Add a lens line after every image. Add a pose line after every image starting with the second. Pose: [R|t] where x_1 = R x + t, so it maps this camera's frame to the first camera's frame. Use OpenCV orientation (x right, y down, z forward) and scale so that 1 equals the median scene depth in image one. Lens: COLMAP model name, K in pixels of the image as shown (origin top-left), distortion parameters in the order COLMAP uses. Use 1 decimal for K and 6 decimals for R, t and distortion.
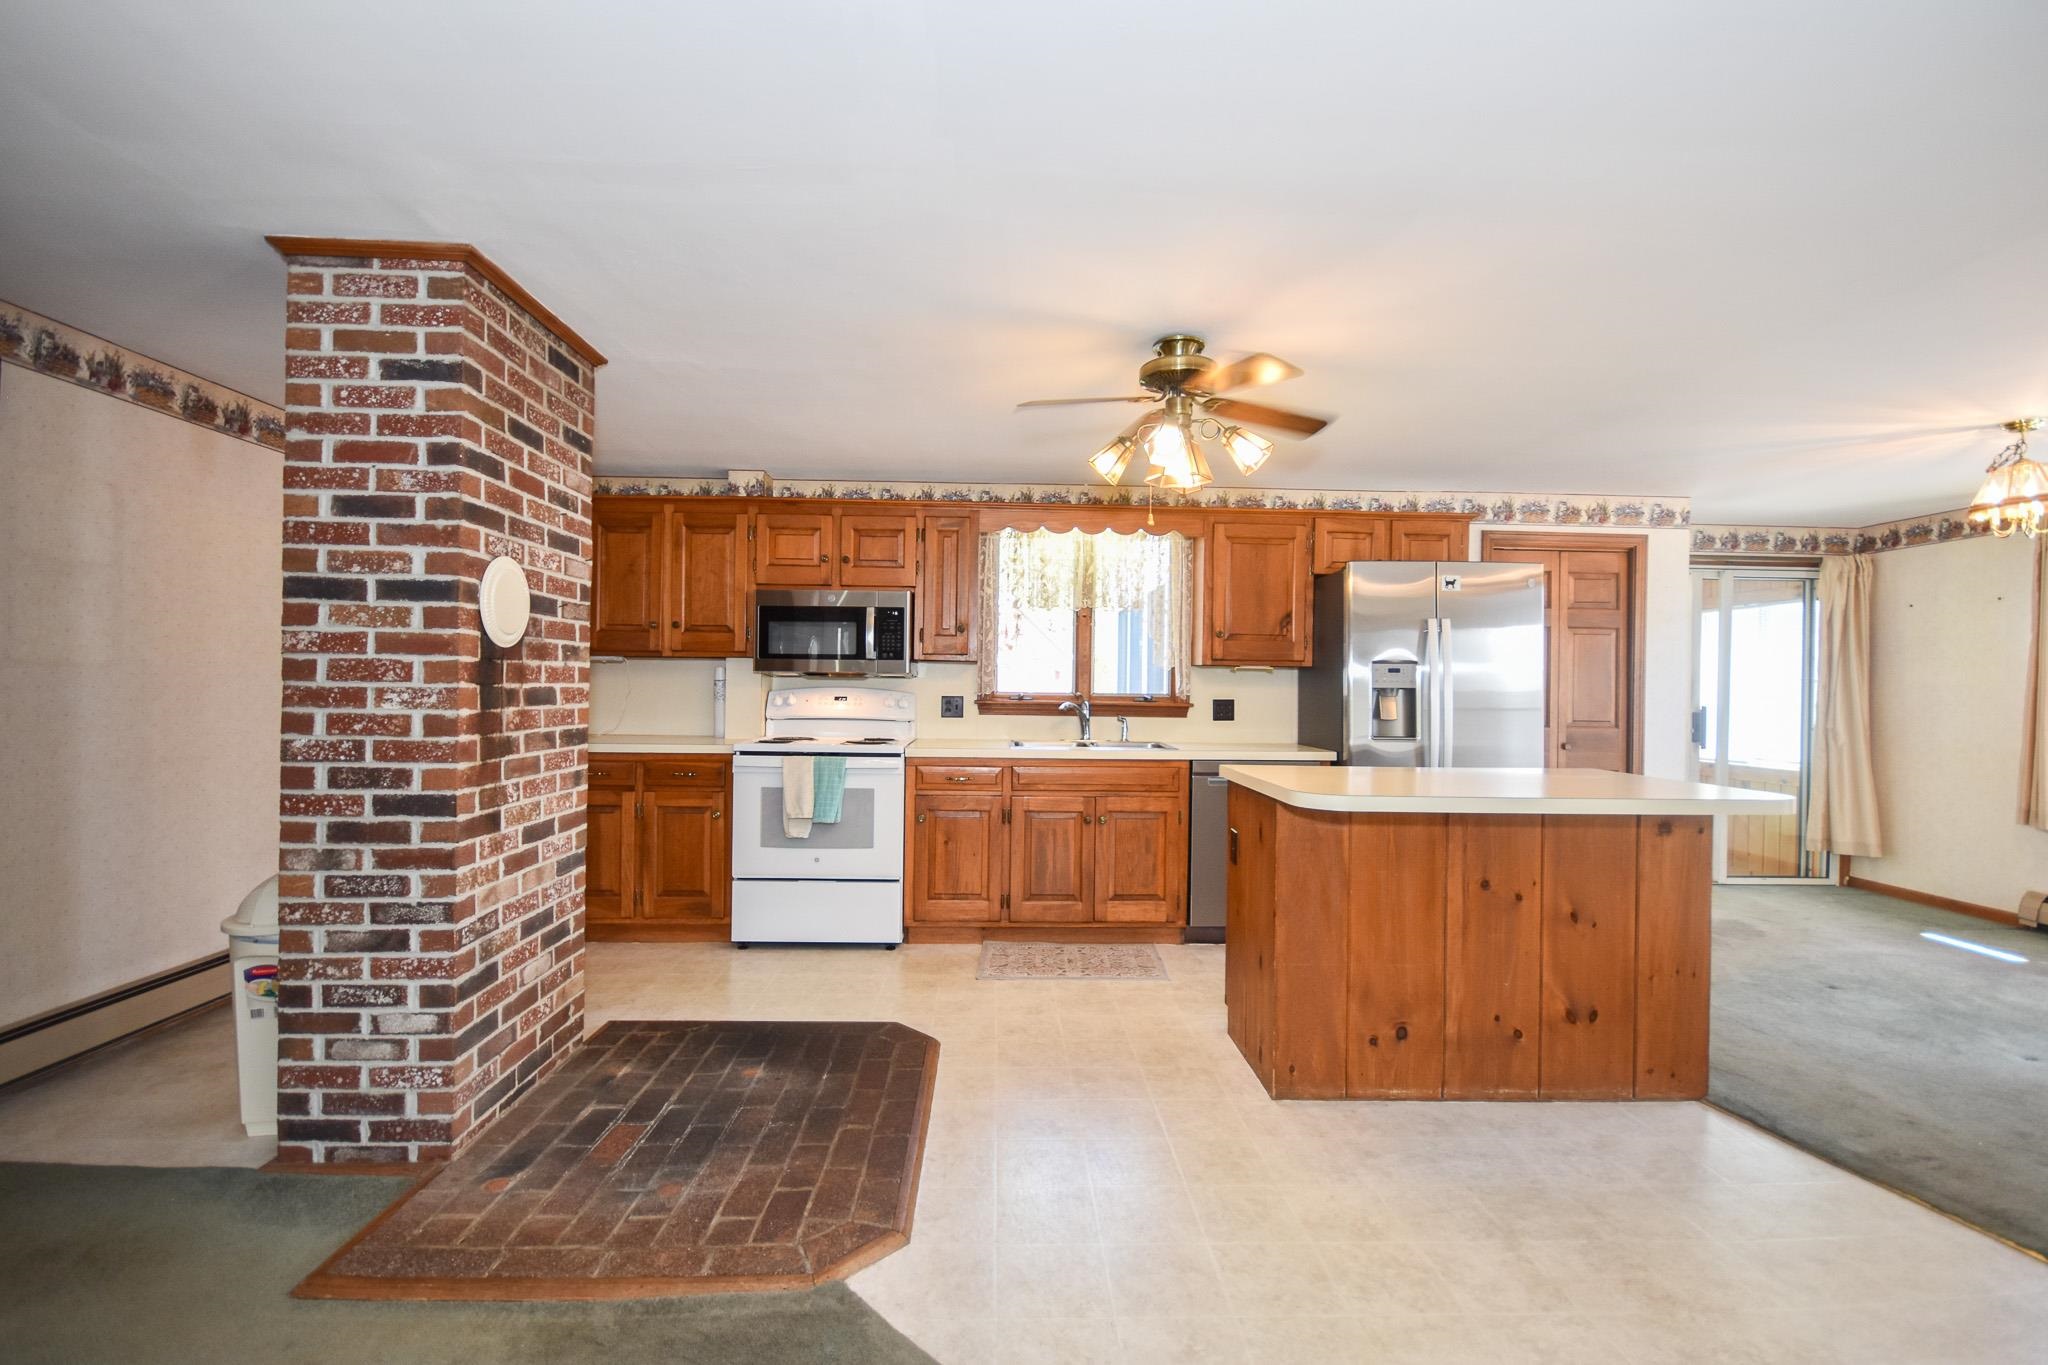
lens RADIAL K [[913.4, 0, 1023.2], [0, 913.4, 688.5], [0, 0, 1]] dist [0.007079, -0.009364]
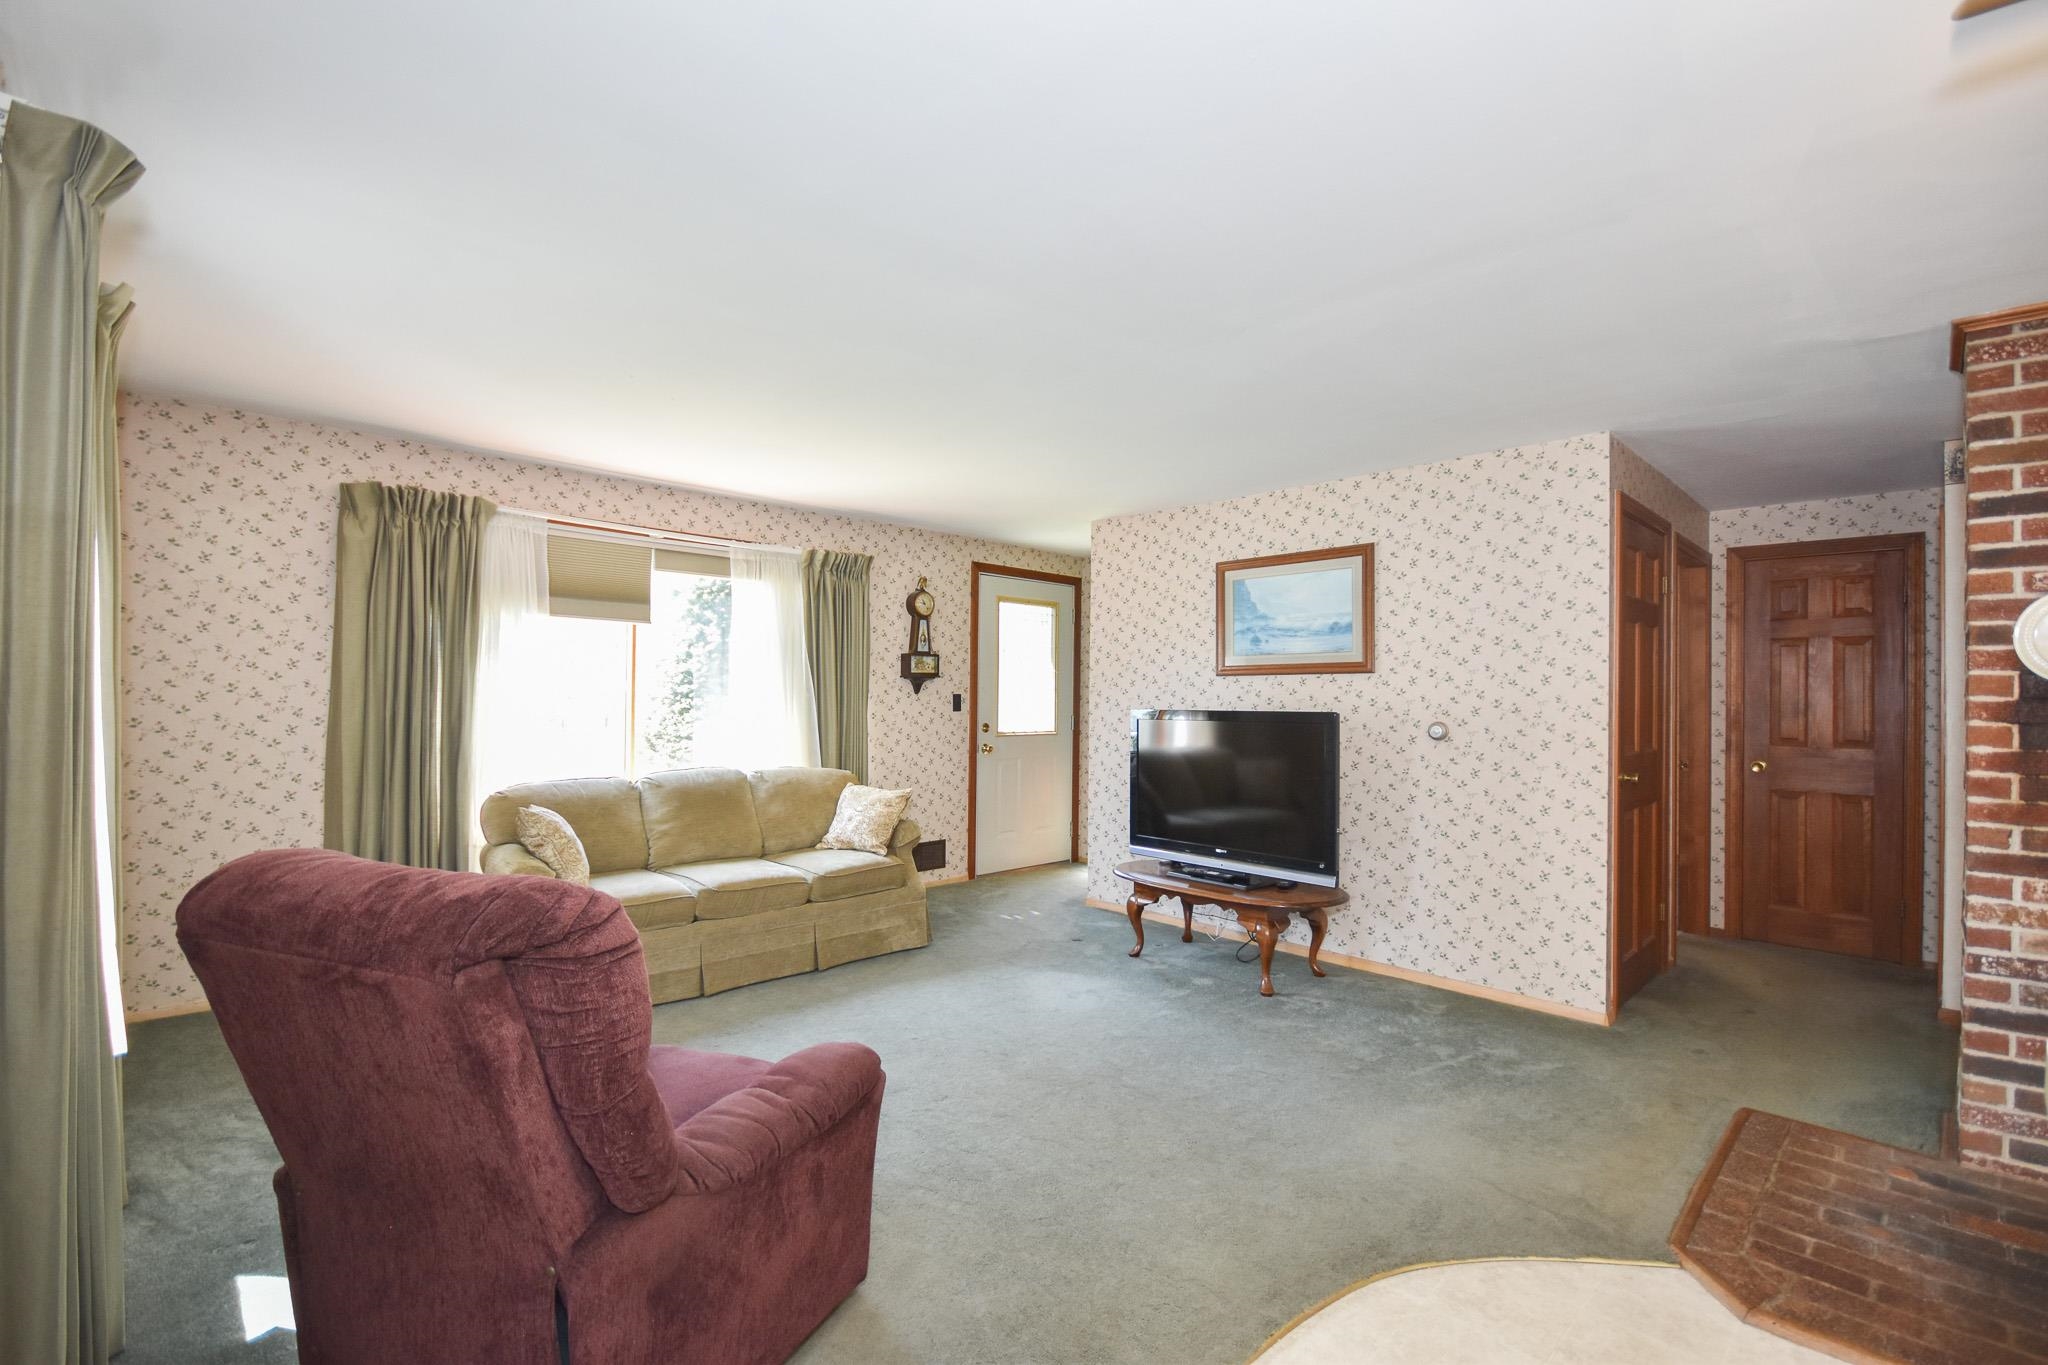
lens RADIAL K [[913.4, 0, 1021.3], [0, 913.4, 686.6], [0, 0, 1]] dist [0.007079, -0.009364]
pose [[-0.743997, -0.029593, -0.667527, 0.570048], [-0.024943, 0.999552, -0.016512, -0.001022], [0.667717, 0.004365, -0.744403, 0.648741]]
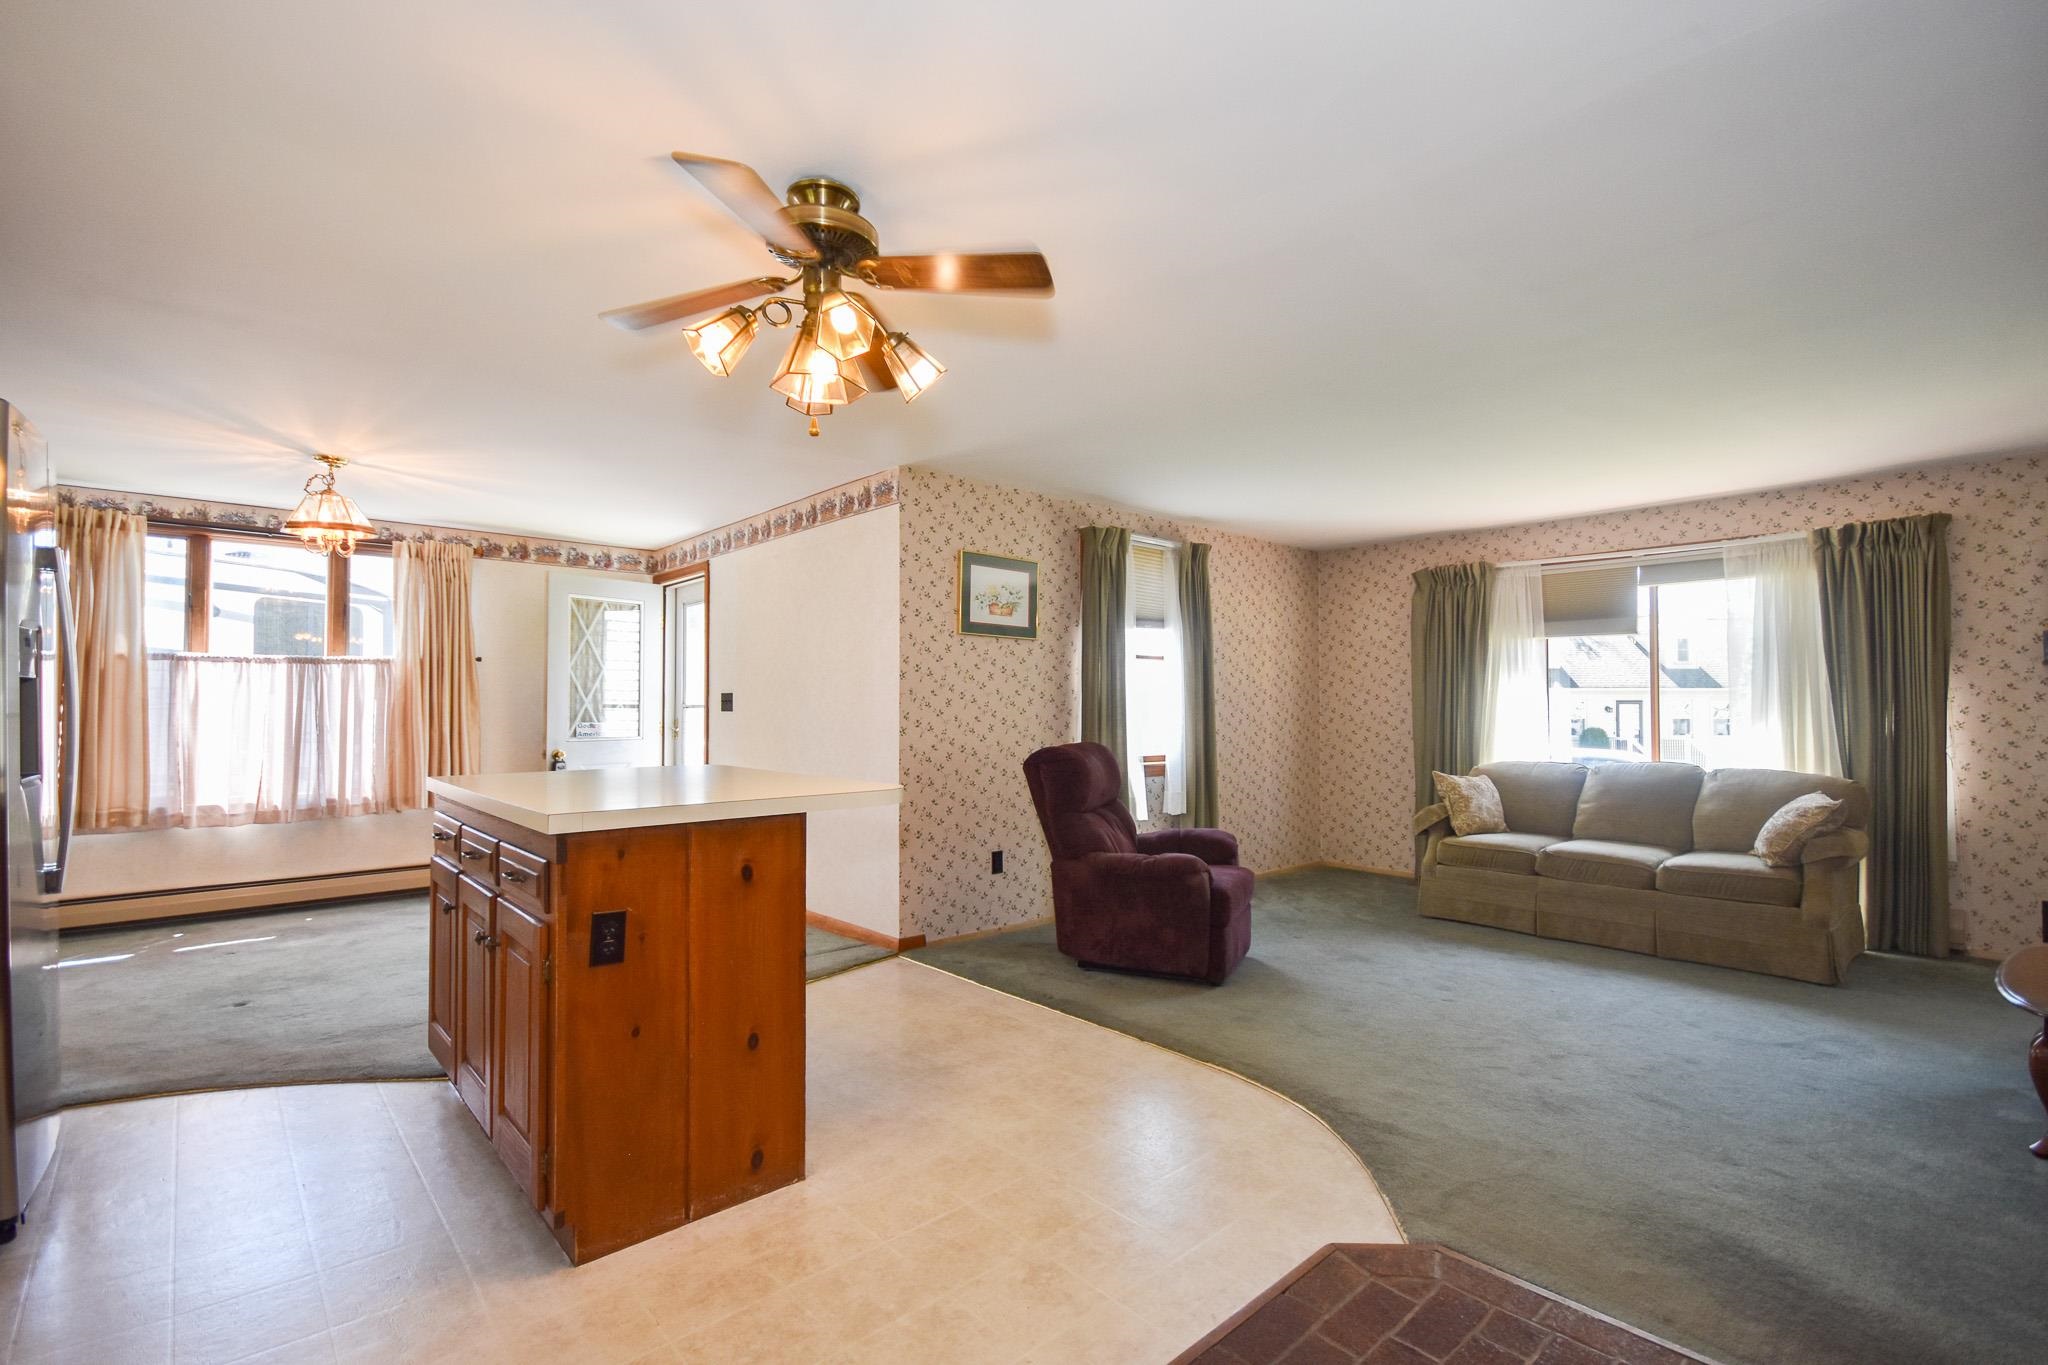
lens RADIAL K [[913.4, 0, 1030.6], [0, 913.4, 695.7], [0, 0, 1]] dist [0.007079, -0.009364]
pose [[-0.639901, -0.002842, 0.768452, -0.366242], [-0.004757, 0.999989, -0.000263, 0.008653], [-0.768443, -0.003824, -0.639907, 1.020420]]
